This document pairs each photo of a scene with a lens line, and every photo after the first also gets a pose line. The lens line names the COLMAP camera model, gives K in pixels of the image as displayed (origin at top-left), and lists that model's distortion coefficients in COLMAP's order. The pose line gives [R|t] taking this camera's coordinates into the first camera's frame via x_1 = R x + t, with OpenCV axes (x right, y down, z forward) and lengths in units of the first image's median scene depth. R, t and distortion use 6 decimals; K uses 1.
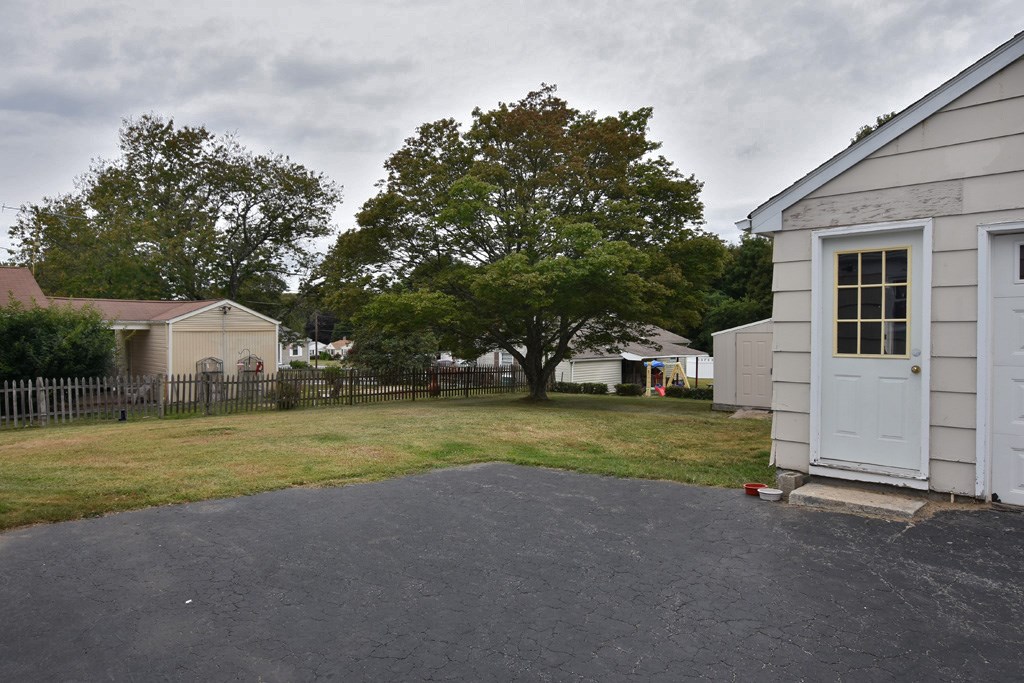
lens RADIAL K [[648.0, 0, 512.0], [0, 648.0, 341.5], [0, 0, 1]] dist [-0.002888, -0.000793]
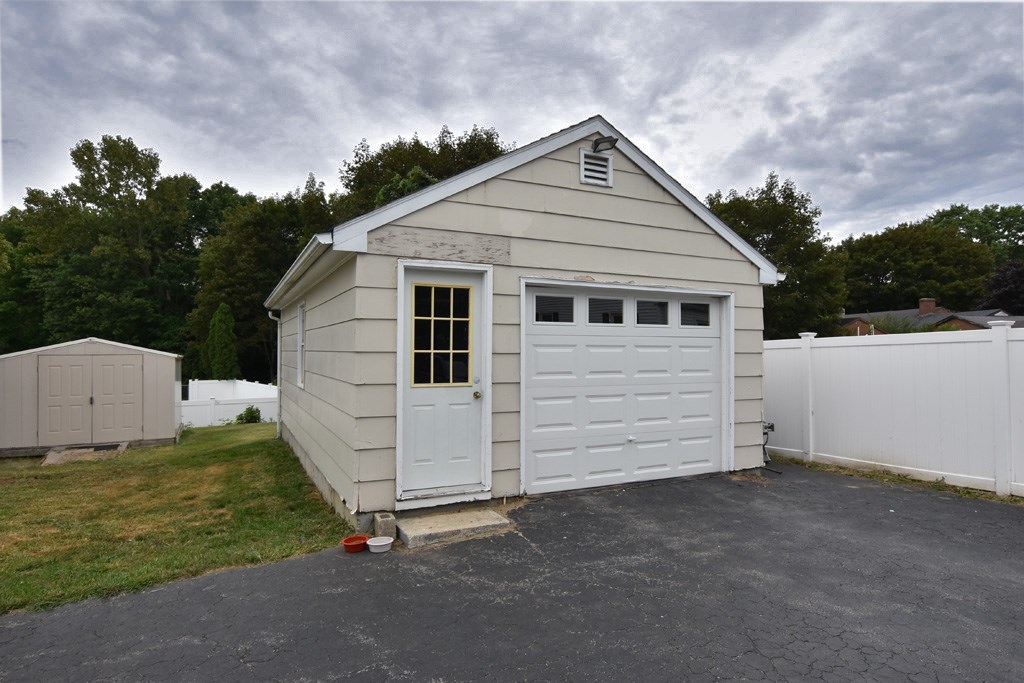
lens RADIAL K [[589.8, 0, 512.0], [0, 589.8, 341.5], [0, 0, 1]] dist [-0.017958, 0.000118]
pose [[0.347994, 0.013772, 0.937396, -0.325059], [0.009737, 0.999785, -0.018303, -0.030915], [-0.937446, 0.015497, 0.347785, 0.572262]]
